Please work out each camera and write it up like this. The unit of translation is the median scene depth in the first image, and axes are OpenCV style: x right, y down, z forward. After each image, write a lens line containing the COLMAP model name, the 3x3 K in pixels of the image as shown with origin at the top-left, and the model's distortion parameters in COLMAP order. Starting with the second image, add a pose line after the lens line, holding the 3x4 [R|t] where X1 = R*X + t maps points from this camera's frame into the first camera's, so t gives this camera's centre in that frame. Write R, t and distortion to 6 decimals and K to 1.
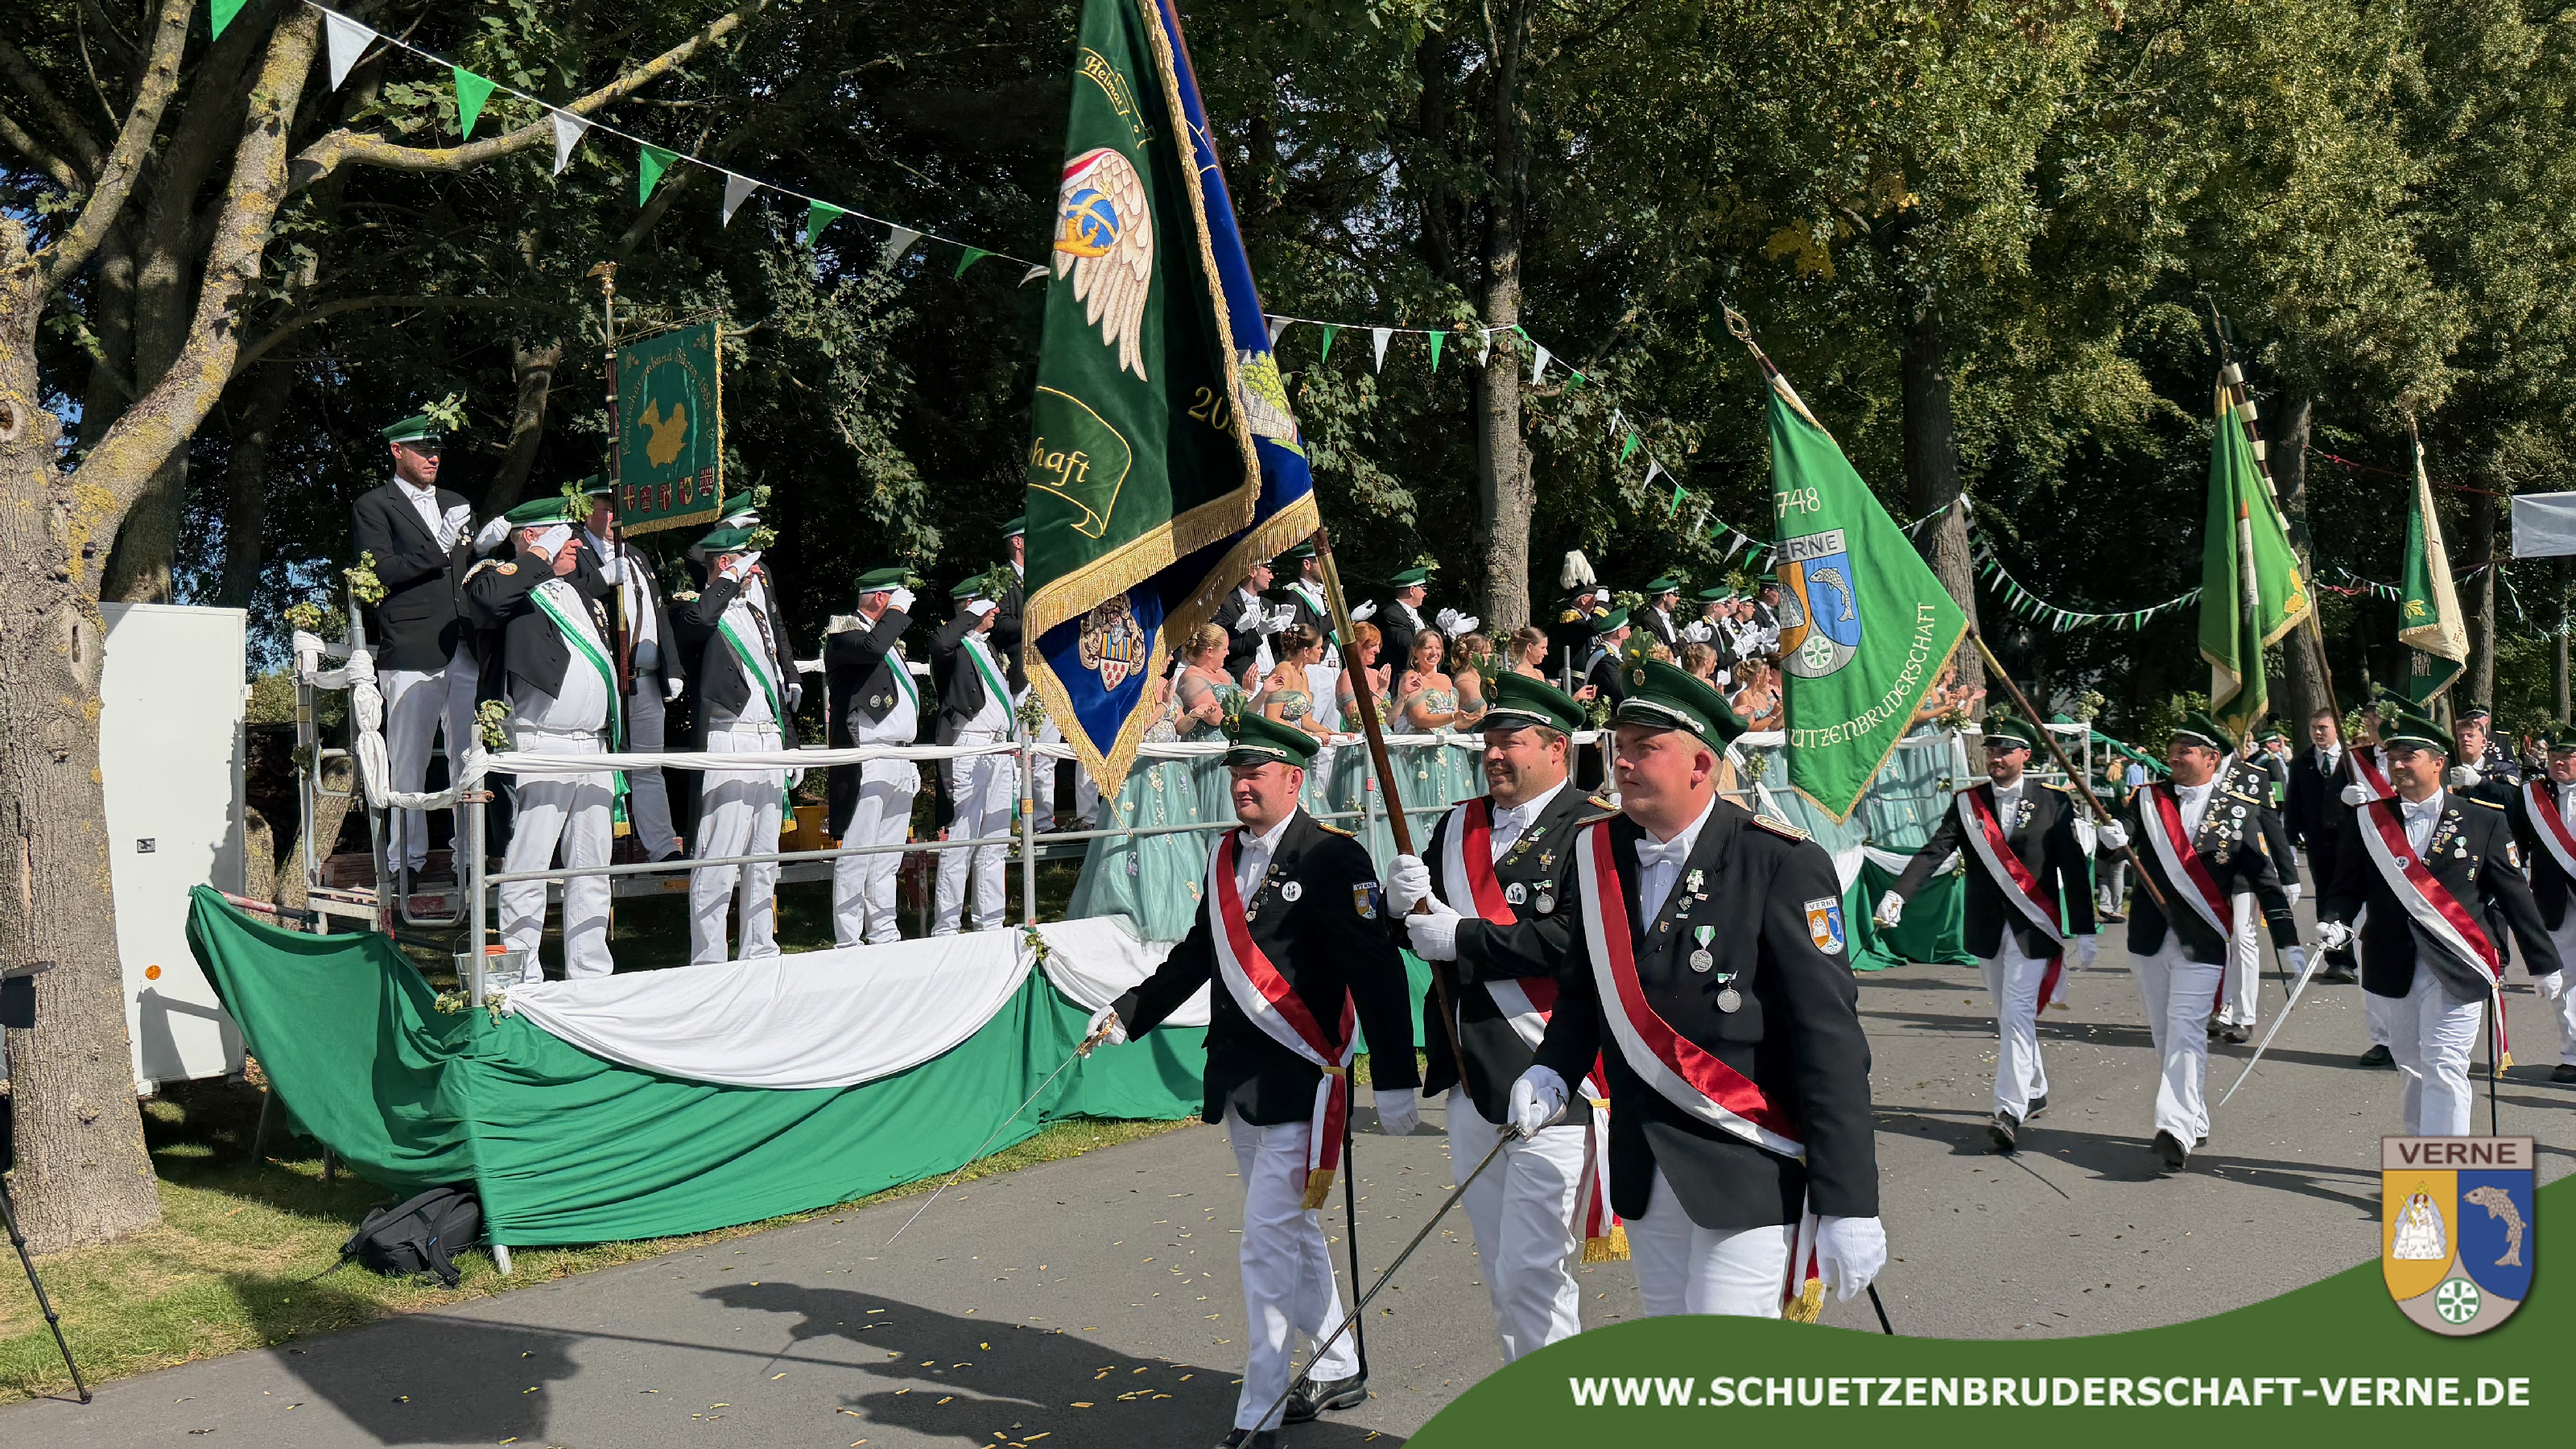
lens RADIAL K [[1646.8, 0, 1274.9], [0, 1646.8, 711.3], [0, 0, 1]] dist [0.022991, -0.017827]
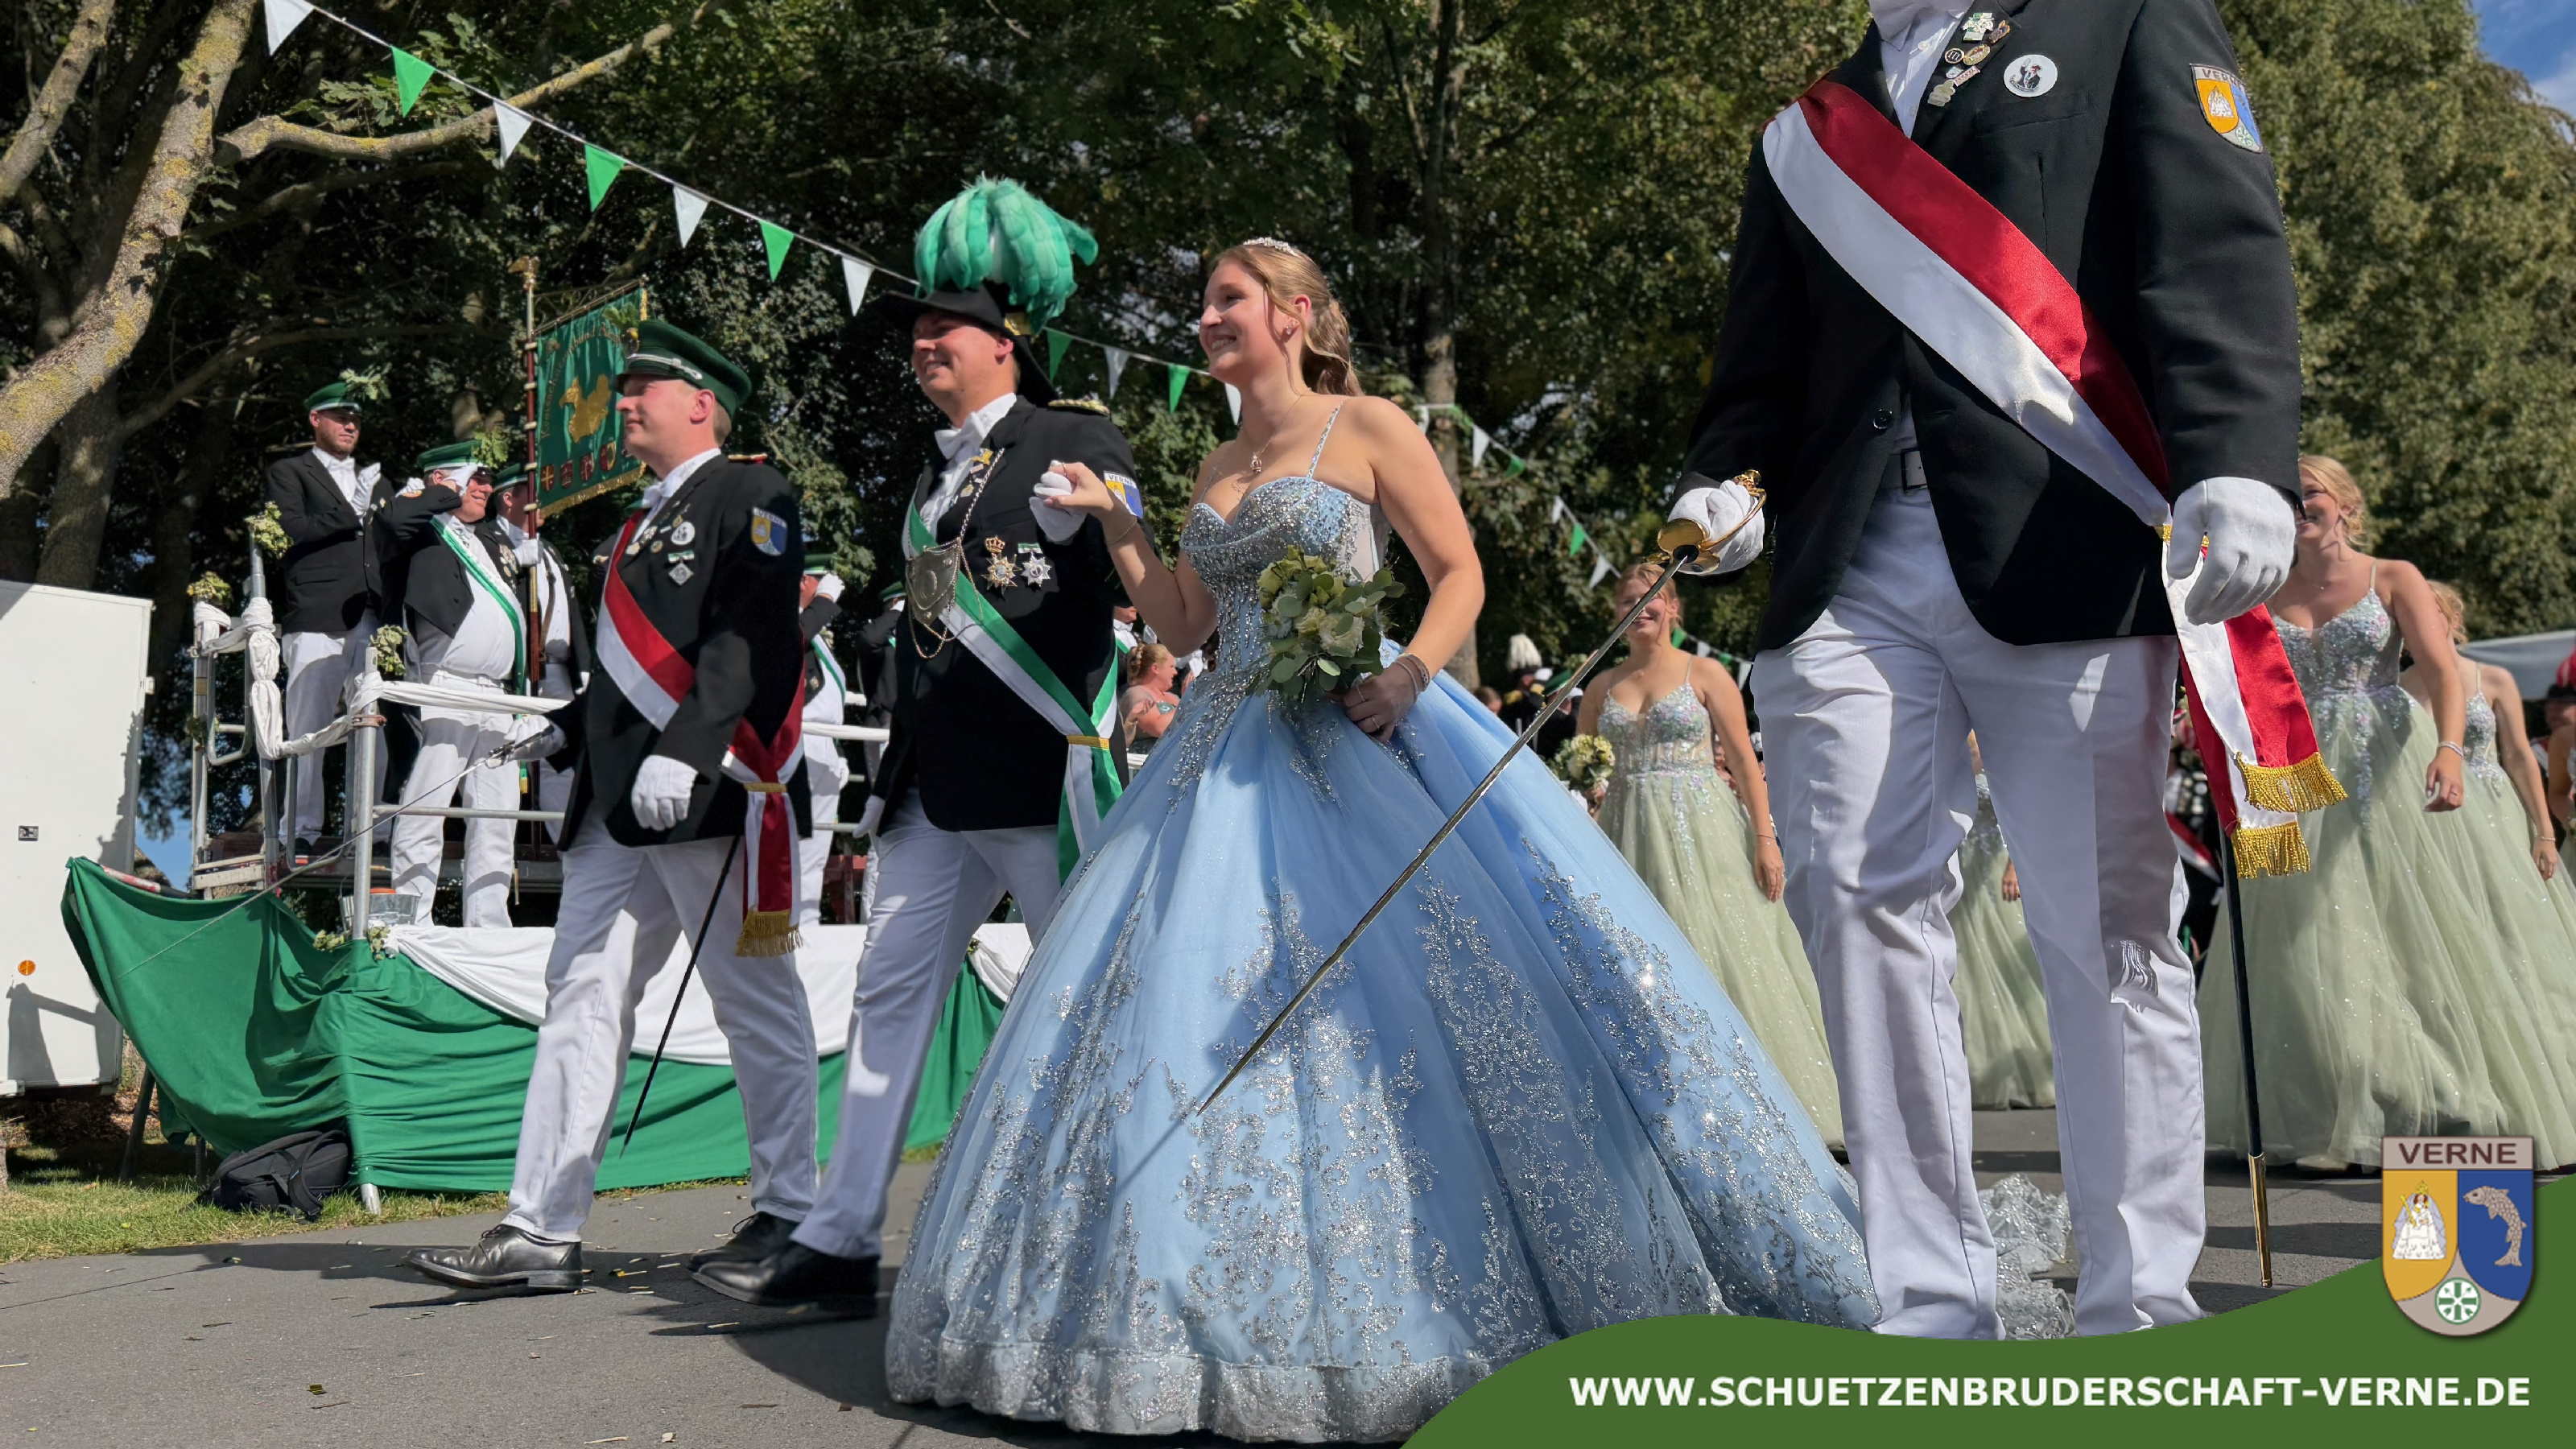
lens RADIAL K [[1644.6, 0, 1266.4], [0, 1644.6, 724.4], [0, 0, 1]] dist [0.028542, -0.023450]
pose [[0.999623, -0.023561, 0.014101, 0.022494], [0.025200, 0.991150, -0.130333, 0.166771], [-0.010905, 0.130639, 0.991370, 0.034975]]
